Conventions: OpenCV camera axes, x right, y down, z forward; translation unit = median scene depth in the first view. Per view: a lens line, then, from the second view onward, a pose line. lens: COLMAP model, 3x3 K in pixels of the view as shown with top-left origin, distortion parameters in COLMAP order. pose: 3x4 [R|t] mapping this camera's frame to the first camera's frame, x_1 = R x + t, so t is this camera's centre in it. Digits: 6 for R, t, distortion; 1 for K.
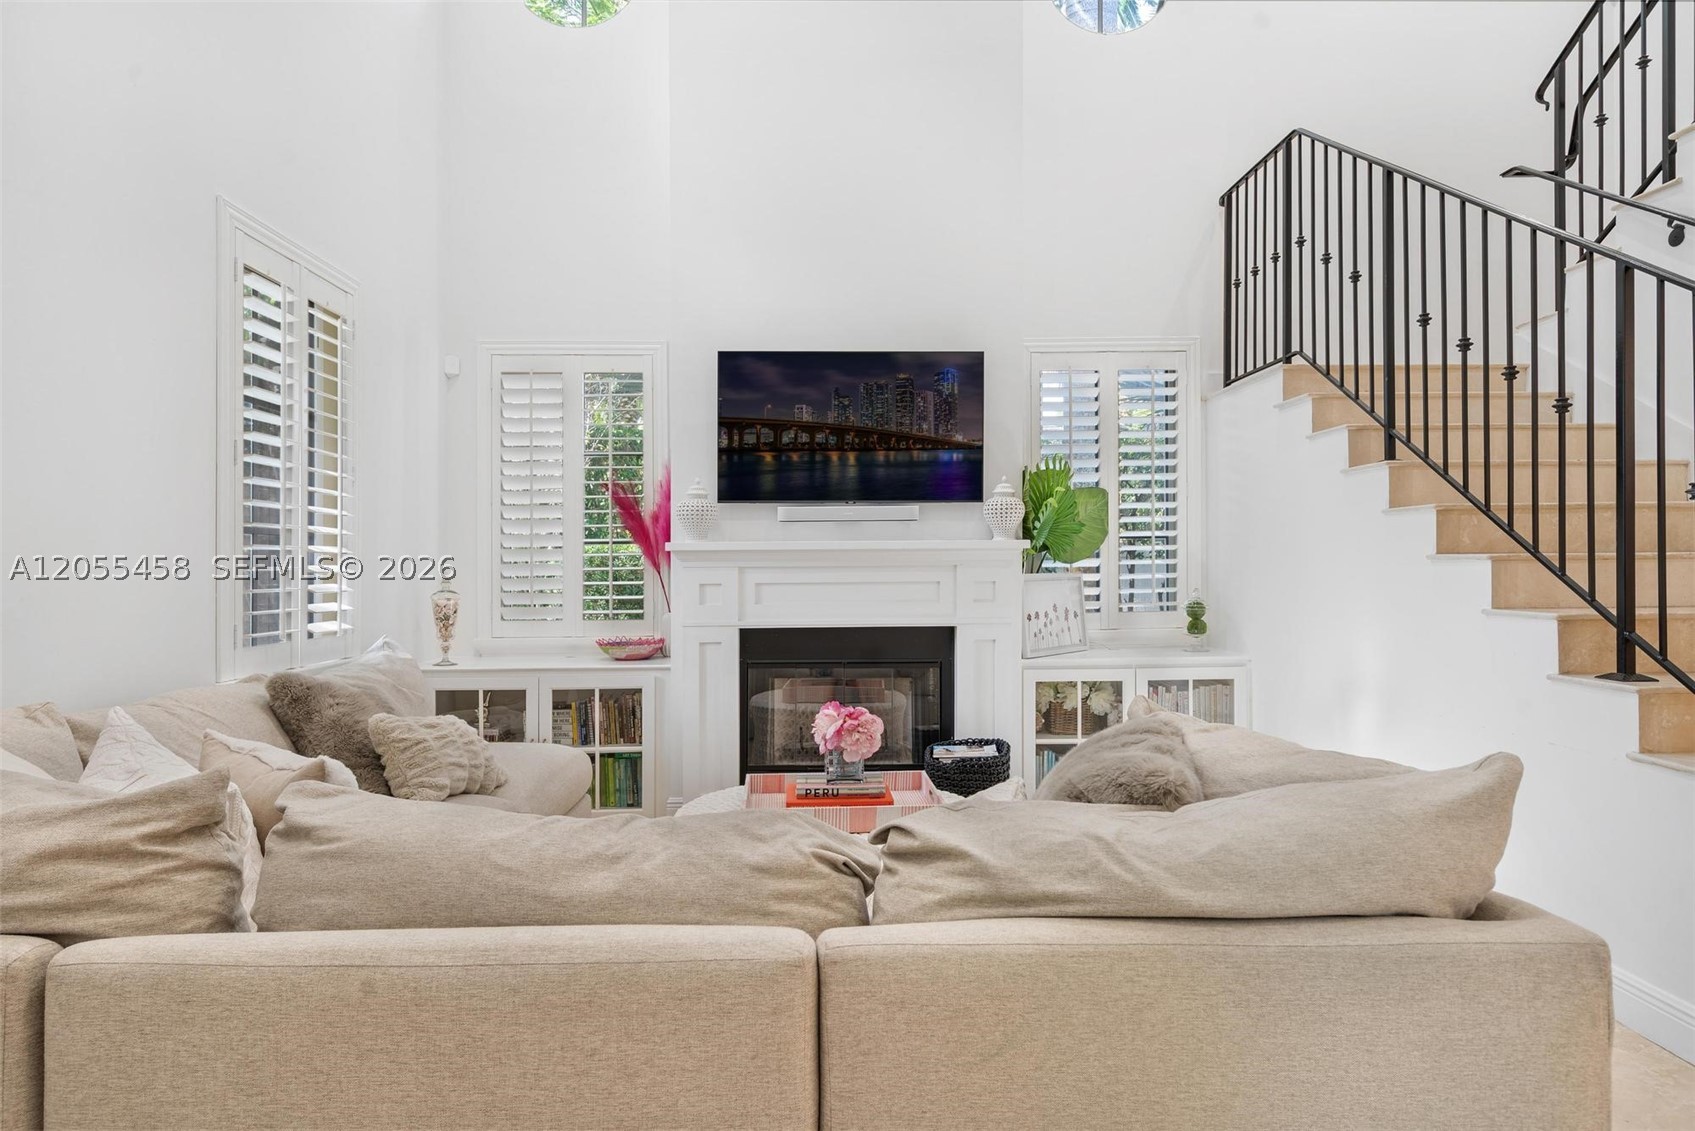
lens RADIAL K [[1007.9, 0, 846.3], [0, 1007.9, 558.8], [0, 0, 1]] dist [-0.000531, 0.000316]
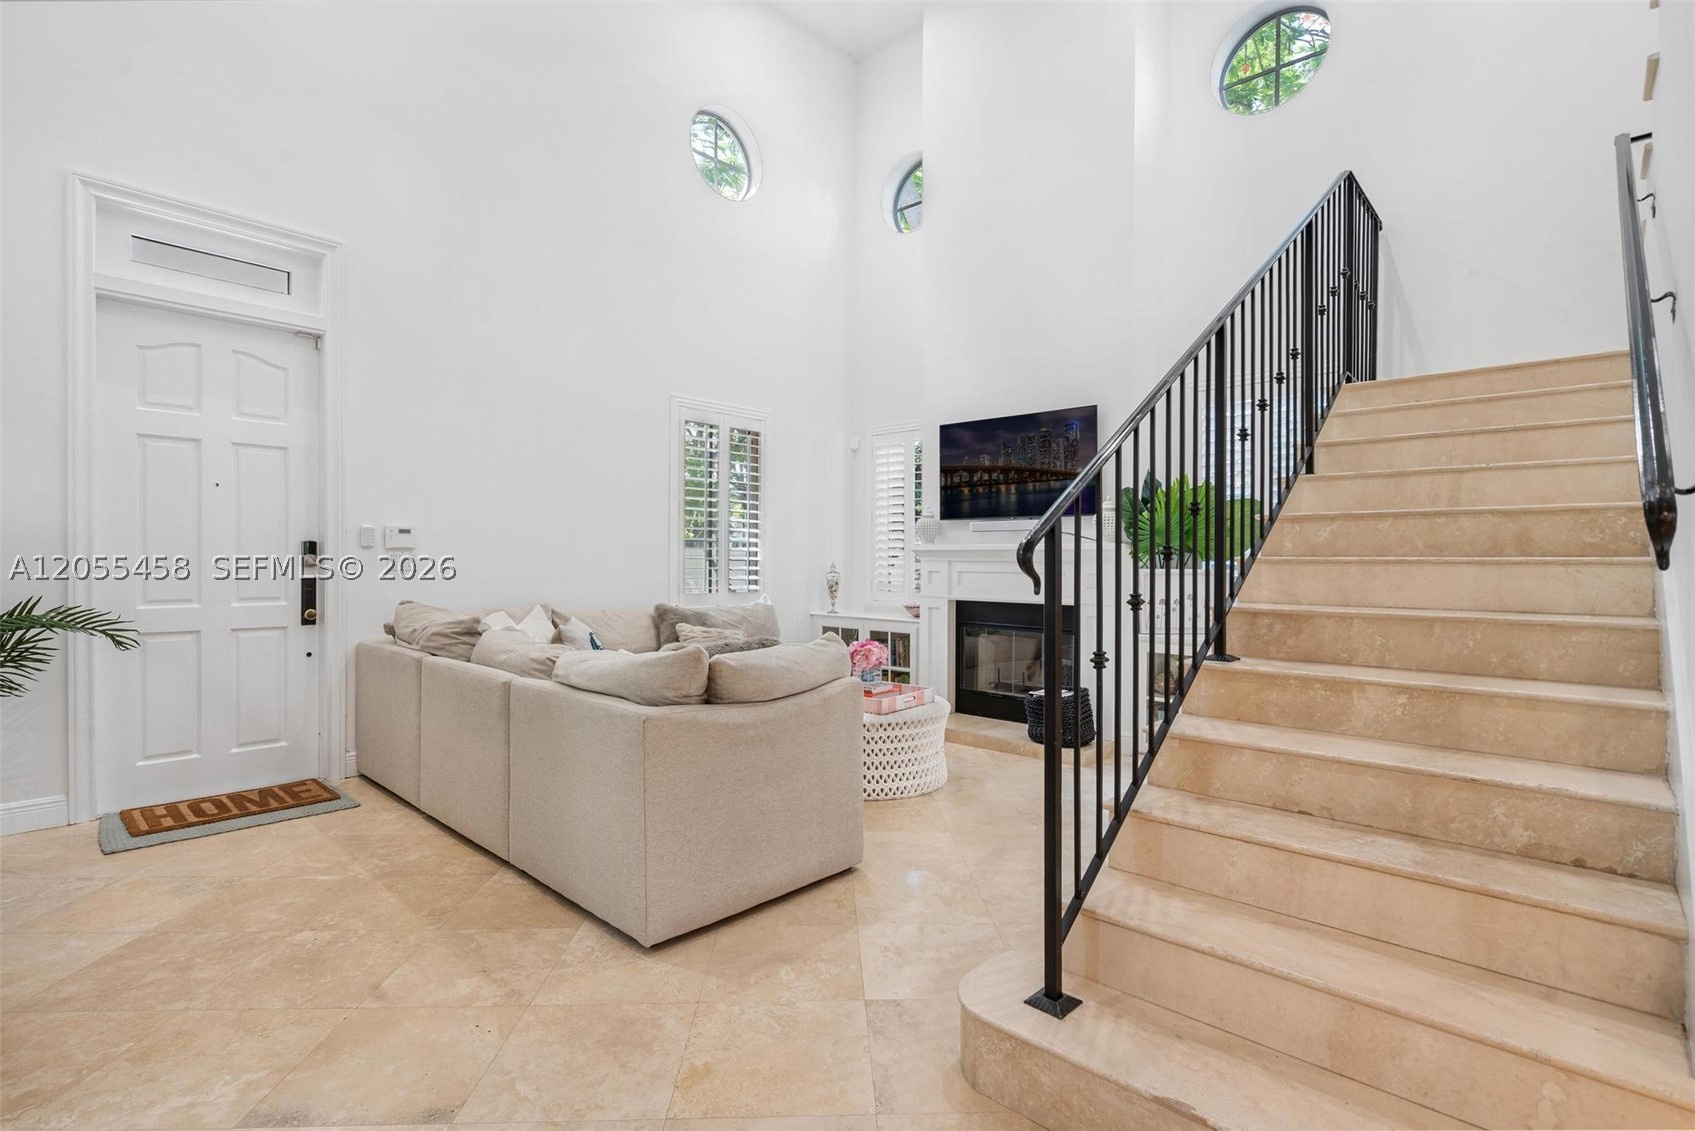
lens RADIAL K [[802.0, 0, 847.5], [0, 802.0, 565.5], [0, 0, 1]] dist [0.000052, 0.000158]
pose [[0.718789, 0.018208, -0.694990, 0.651473], [-0.008594, 0.999813, 0.017306, -0.005282], [0.695176, -0.006467, 0.718811, -0.015784]]
